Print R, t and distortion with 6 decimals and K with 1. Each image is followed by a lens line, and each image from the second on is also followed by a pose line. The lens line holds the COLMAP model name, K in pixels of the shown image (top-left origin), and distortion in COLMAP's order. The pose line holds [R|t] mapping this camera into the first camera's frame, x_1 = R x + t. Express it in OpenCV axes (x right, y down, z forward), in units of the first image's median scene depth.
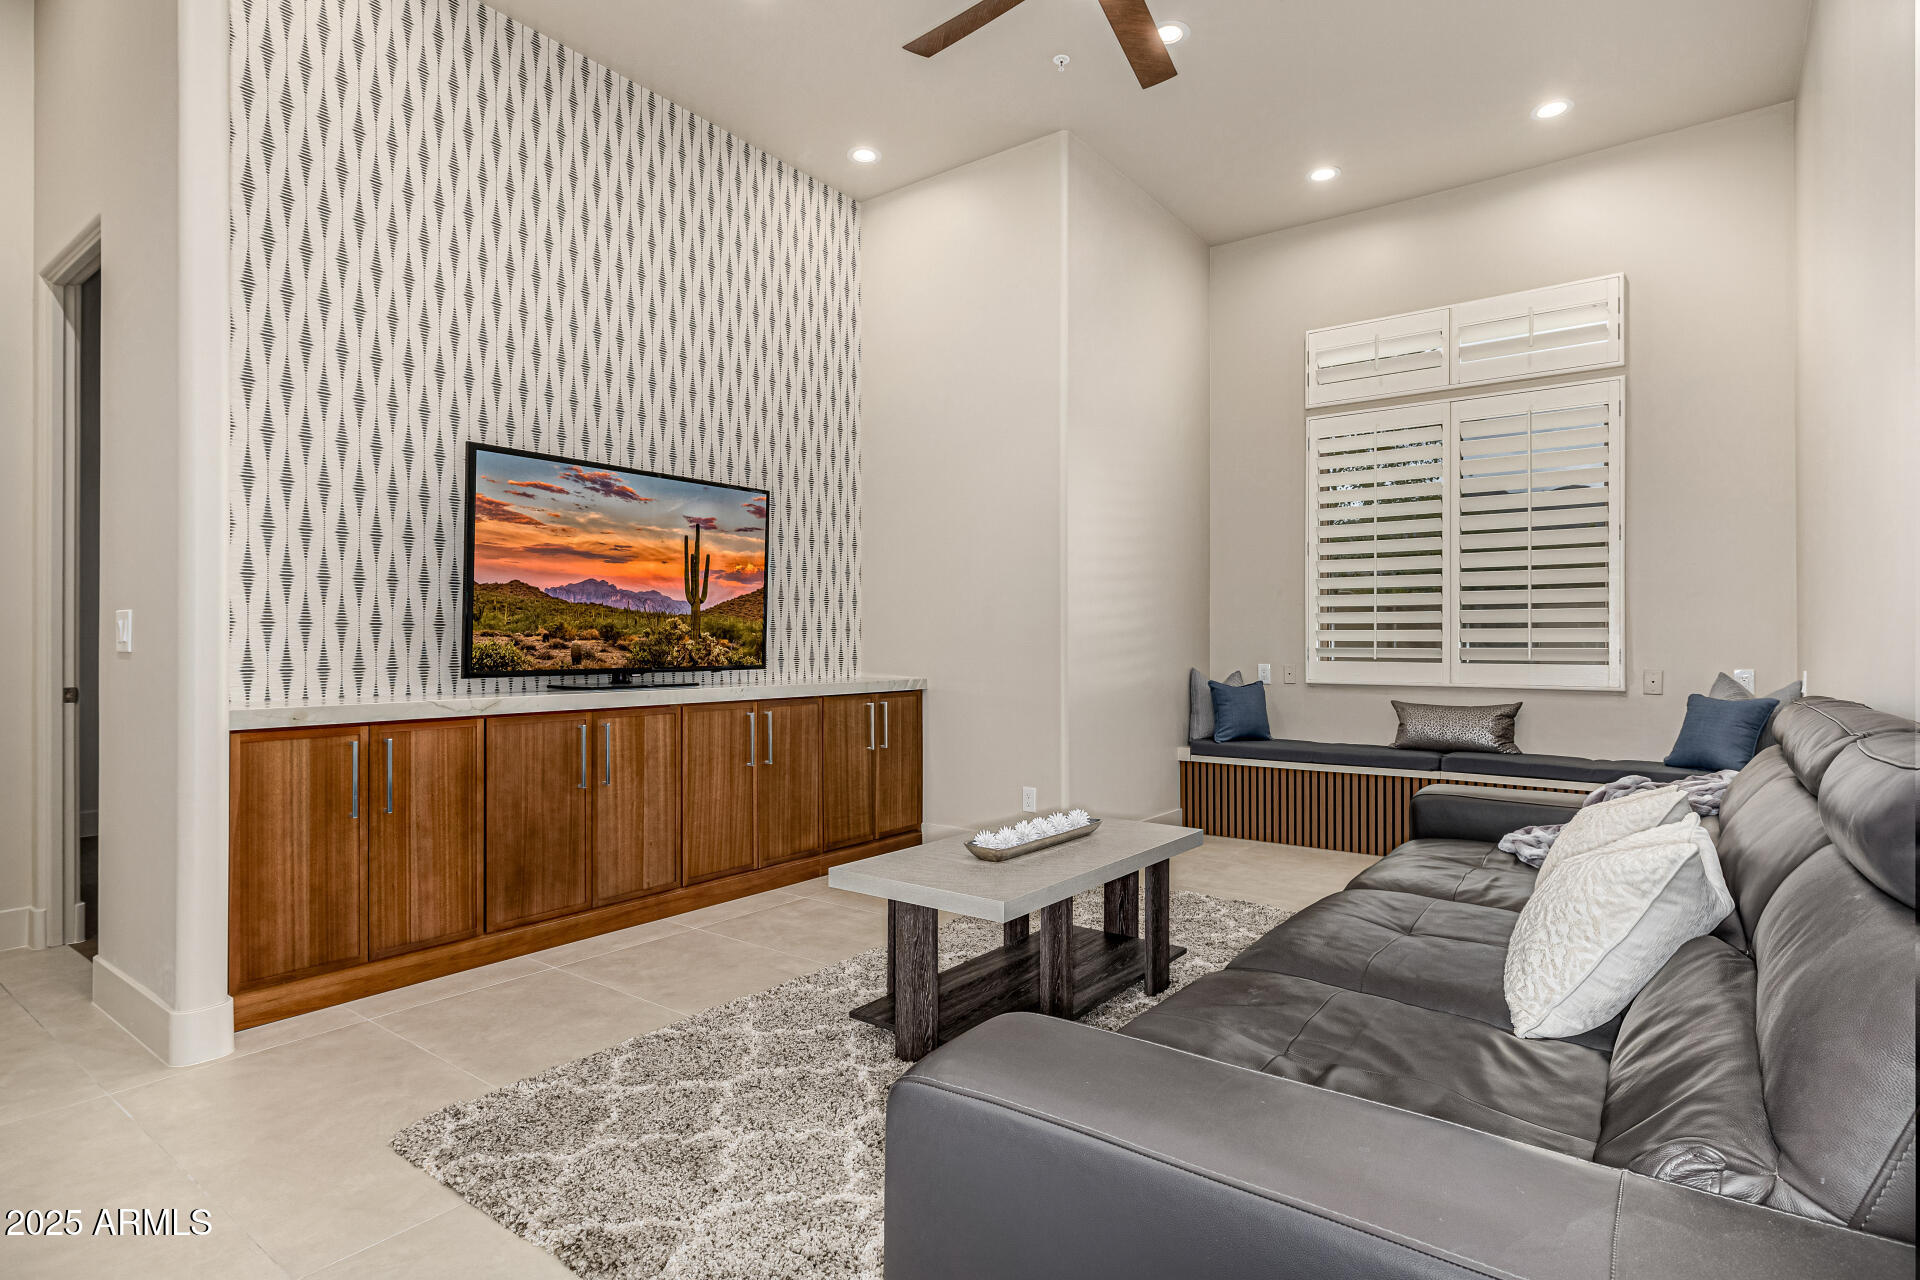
lens RADIAL K [[992.1, 0, 964.0], [0, 992.1, 650.7], [0, 0, 1]] dist [-0.015191, 0.000159]
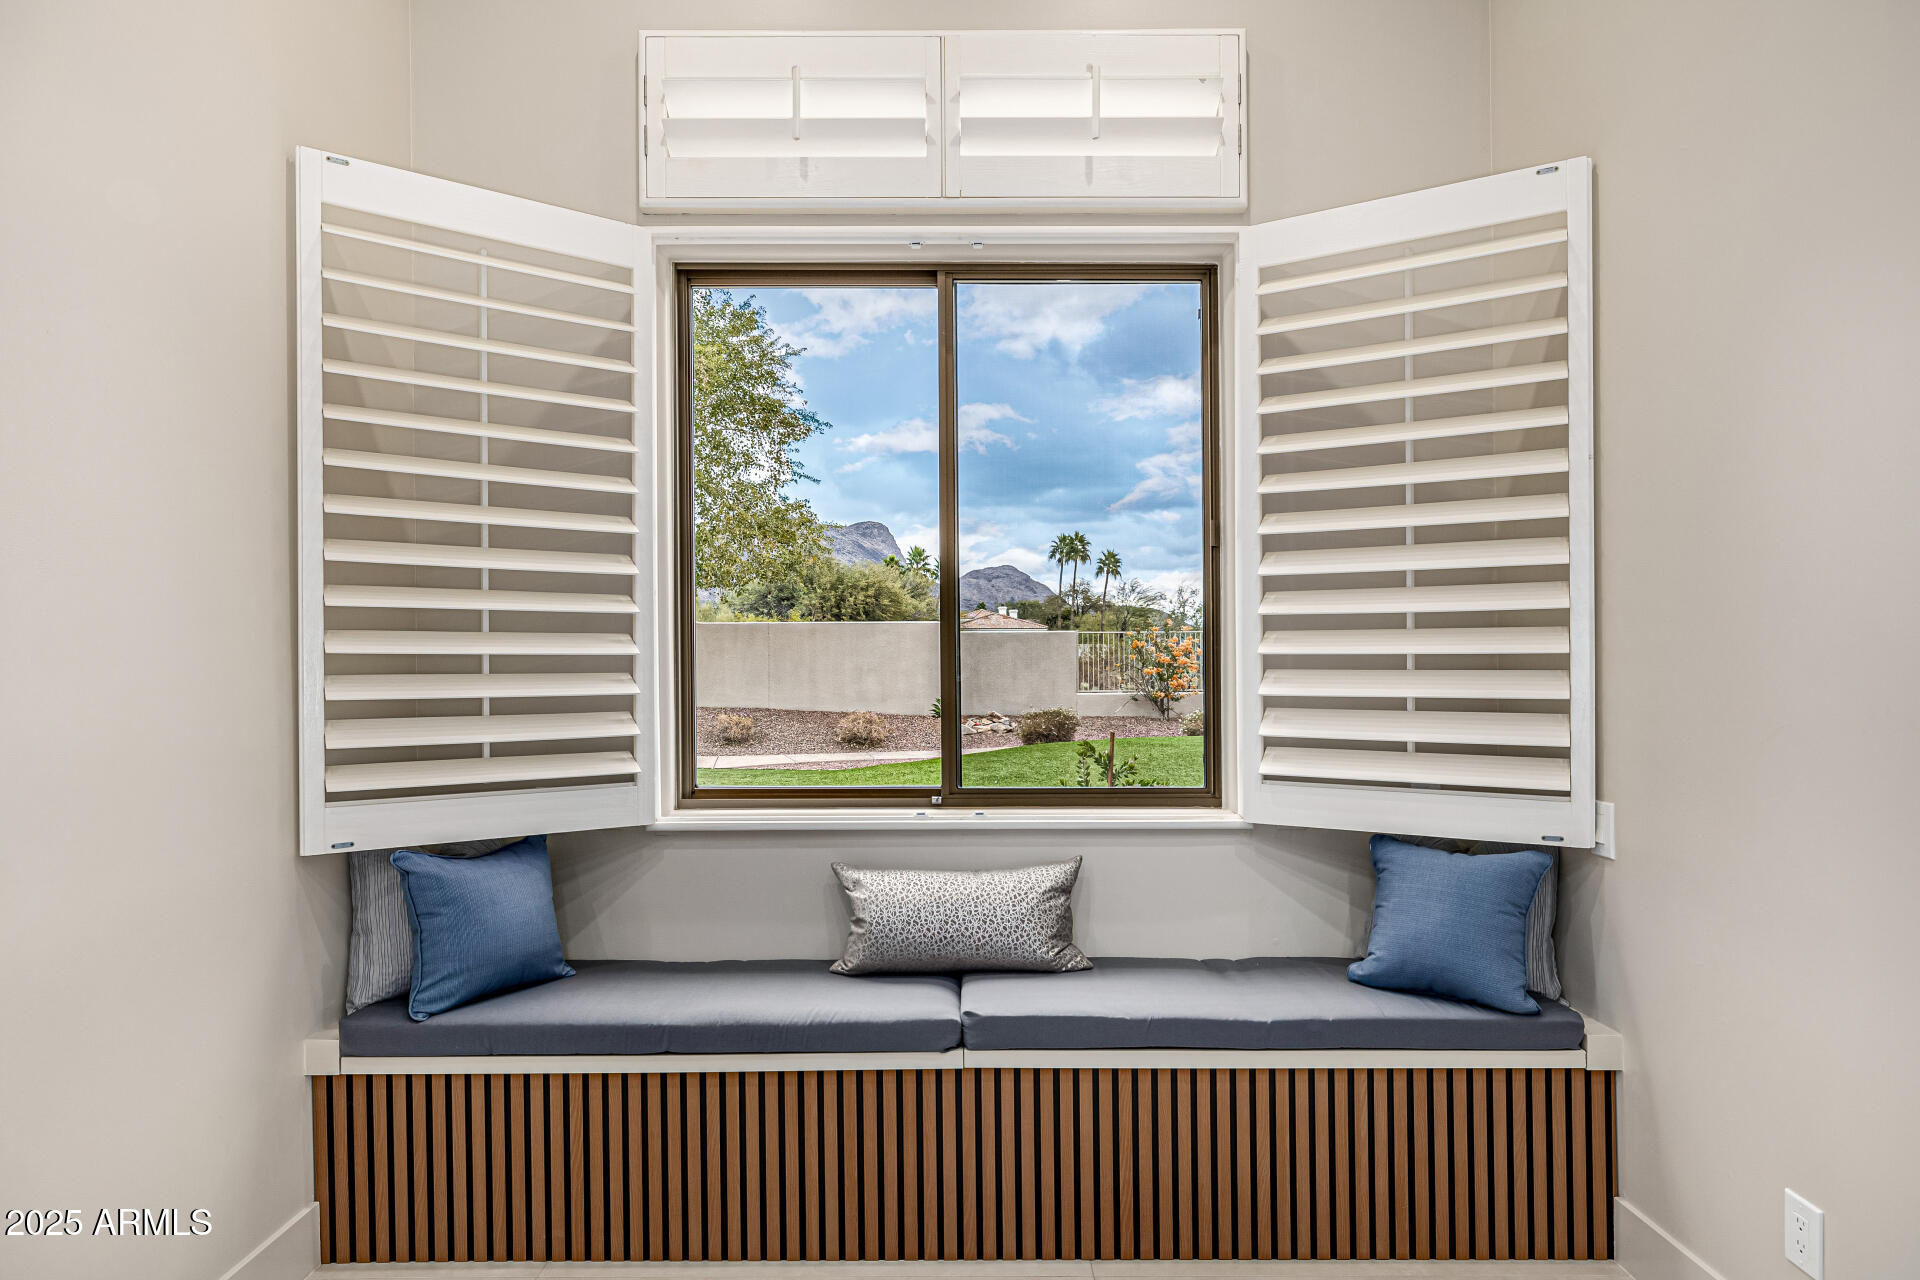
lens RADIAL K [[1054.5, 0, 968.6], [0, 1054.5, 655.8], [0, 0, 1]] dist [-0.025912, -0.000812]
pose [[0.796330, -0.005289, 0.604839, 0.181910], [0.007752, 0.999969, -0.001461, -0.042797], [-0.604812, 0.005852, 0.796347, 0.550225]]
